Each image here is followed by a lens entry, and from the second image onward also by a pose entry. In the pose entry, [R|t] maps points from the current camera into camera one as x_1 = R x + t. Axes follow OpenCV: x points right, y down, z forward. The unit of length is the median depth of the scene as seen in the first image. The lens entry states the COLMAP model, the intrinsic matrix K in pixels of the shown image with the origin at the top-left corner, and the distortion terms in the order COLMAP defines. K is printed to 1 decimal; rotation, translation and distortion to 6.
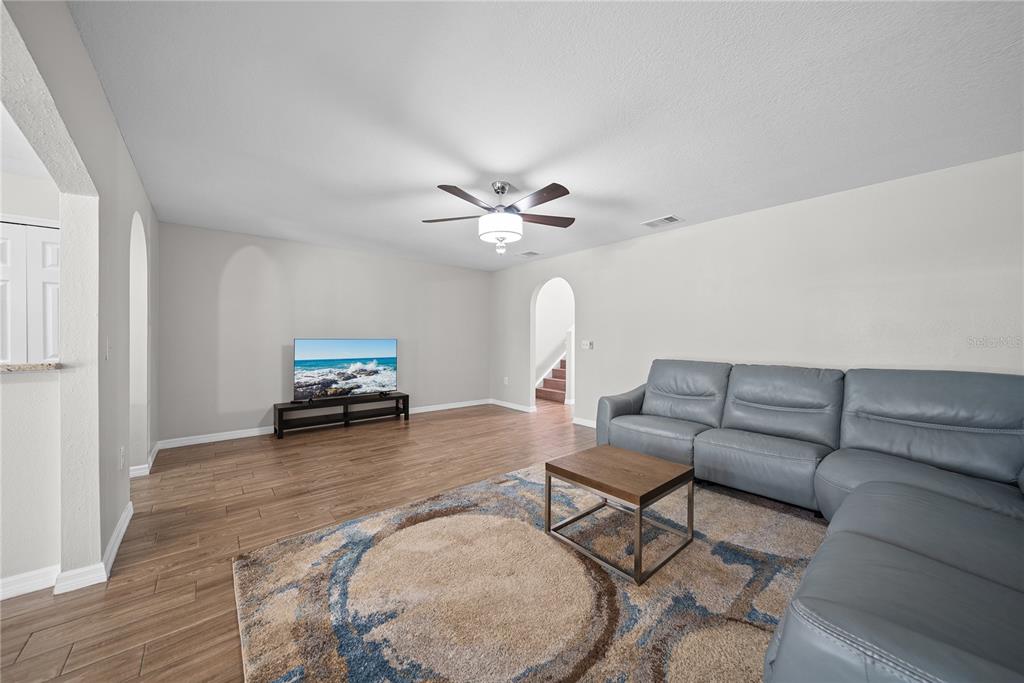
lens RADIAL K [[358.1, 0, 510.3], [0, 358.1, 341.8], [0, 0, 1]] dist [-0.001365, 0.000097]
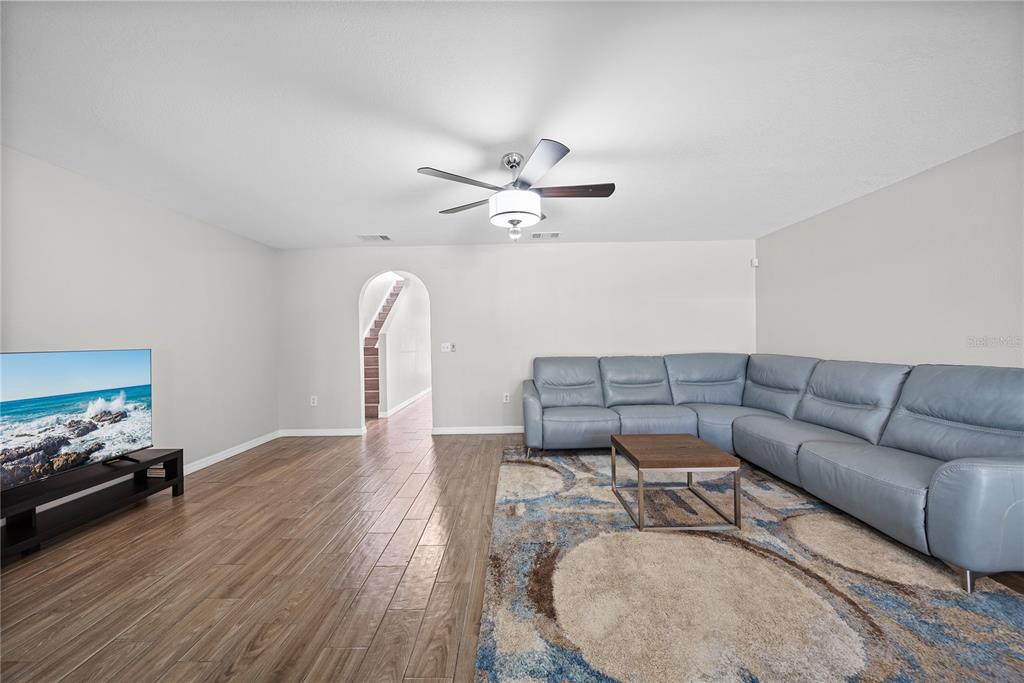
lens RADIAL K [[358.1, 0, 510.7], [0, 358.1, 339.5], [0, 0, 1]] dist [-0.001365, 0.000097]
pose [[0.651940, -0.013528, 0.758150, -0.642191], [0.026196, 0.999646, -0.004689, -0.005629], [-0.757818, 0.022918, 0.652063, 0.438087]]
